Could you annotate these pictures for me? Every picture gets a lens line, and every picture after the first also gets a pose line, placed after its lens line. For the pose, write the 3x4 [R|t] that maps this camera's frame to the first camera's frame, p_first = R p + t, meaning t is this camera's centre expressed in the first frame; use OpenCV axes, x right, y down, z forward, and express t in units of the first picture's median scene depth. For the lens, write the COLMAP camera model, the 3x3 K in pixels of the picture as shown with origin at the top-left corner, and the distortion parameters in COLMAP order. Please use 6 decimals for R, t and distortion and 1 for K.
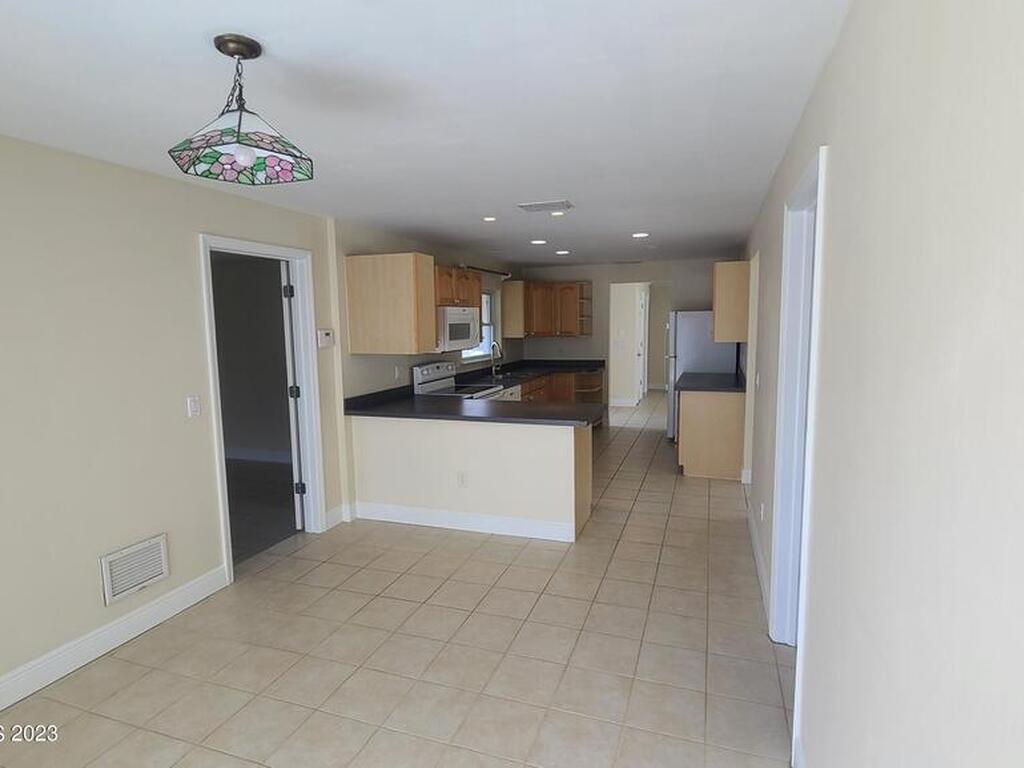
lens RADIAL K [[561.4, 0, 512.0], [0, 561.4, 384.0], [0, 0, 1]] dist [-0.001332, -0.001522]
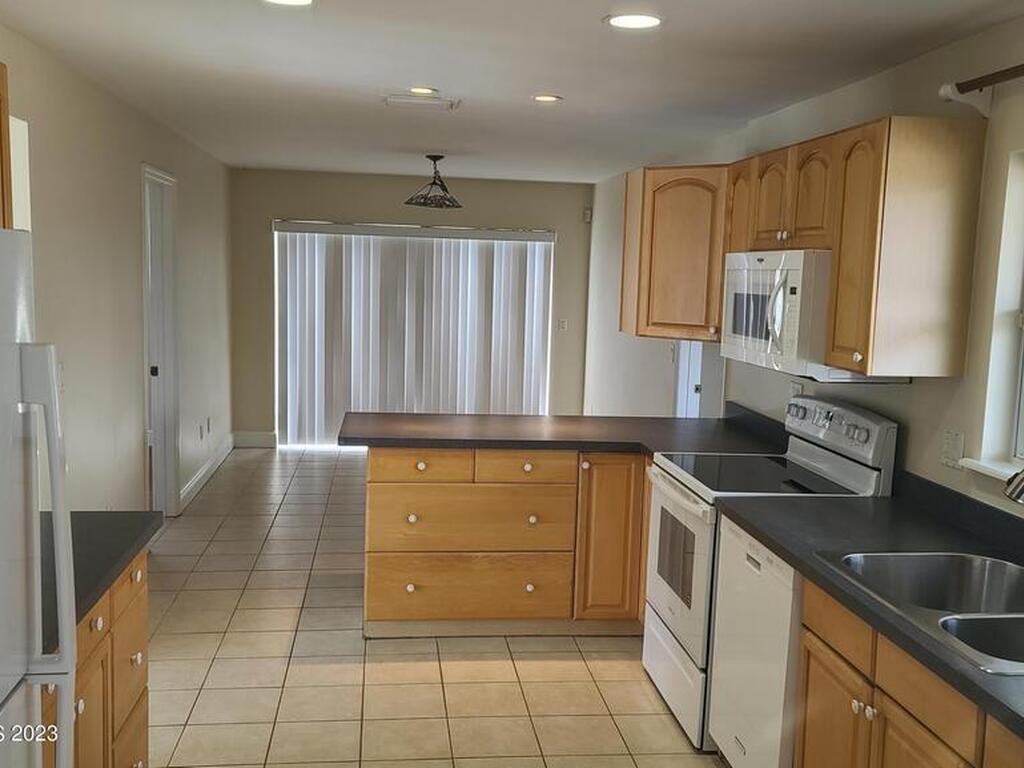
lens RADIAL K [[1022.5, 0, 510.1], [0, 1022.5, 395.8], [0, 0, 1]] dist [0.063256, -0.007166]
pose [[-0.896140, 0.045102, -0.441474, 0.366817], [-0.067249, 0.969531, 0.235556, -0.194091], [0.438647, 0.240780, -0.865802, 1.545298]]
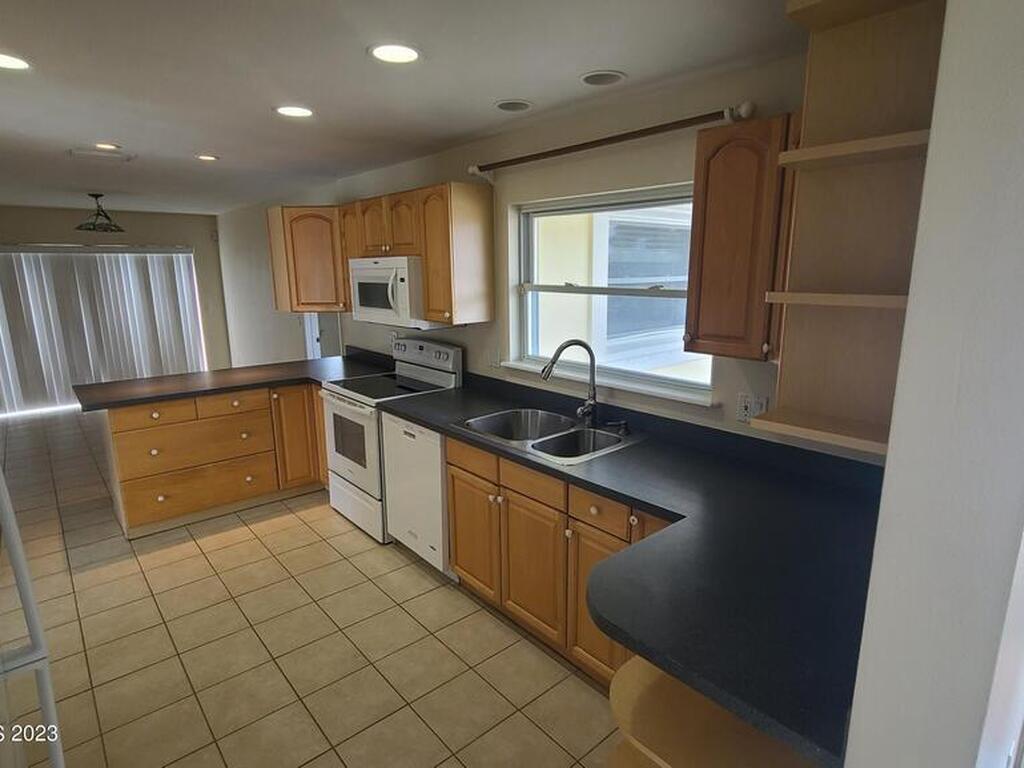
lens RADIAL K [[561.4, 0, 512.0], [0, 561.4, 384.0], [0, 0, 1]] dist [-0.001332, -0.001522]
pose [[-0.493373, 0.199809, -0.846558, 0.408277], [-0.083704, 0.957835, 0.274856, -0.188854], [0.865781, 0.206467, -0.455845, 1.463516]]
